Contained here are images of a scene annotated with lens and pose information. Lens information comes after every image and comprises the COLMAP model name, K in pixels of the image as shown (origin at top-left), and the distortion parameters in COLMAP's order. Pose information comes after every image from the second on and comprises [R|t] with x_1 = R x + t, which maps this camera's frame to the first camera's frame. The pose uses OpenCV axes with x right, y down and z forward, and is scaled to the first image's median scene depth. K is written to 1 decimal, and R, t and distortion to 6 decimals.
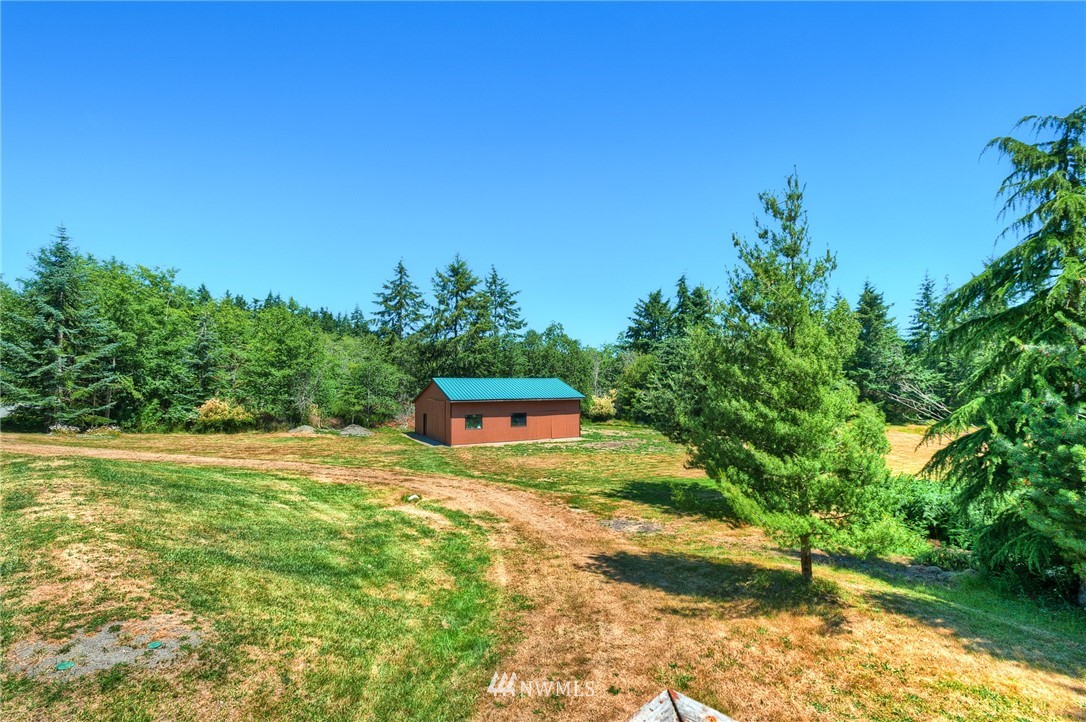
lens RADIAL K [[525.2, 0, 534.9], [0, 525.2, 362.1], [0, 0, 1]] dist [0.010841, -0.000777]
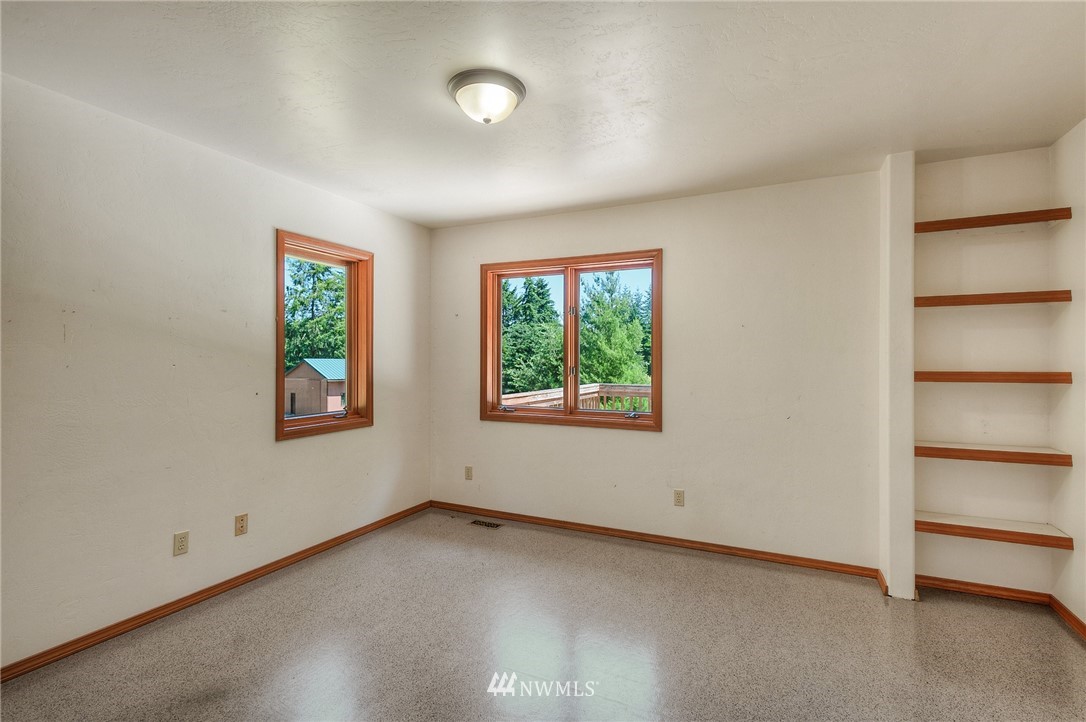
lens RADIAL K [[525.2, 0, 534.9], [0, 525.2, 362.1], [0, 0, 1]] dist [0.010841, -0.000777]
pose [[0.955431, 0.002776, 0.295201, -0.045197], [-0.013456, 0.999326, 0.034154, -0.003586], [-0.294907, -0.036604, 0.954825, -0.100629]]
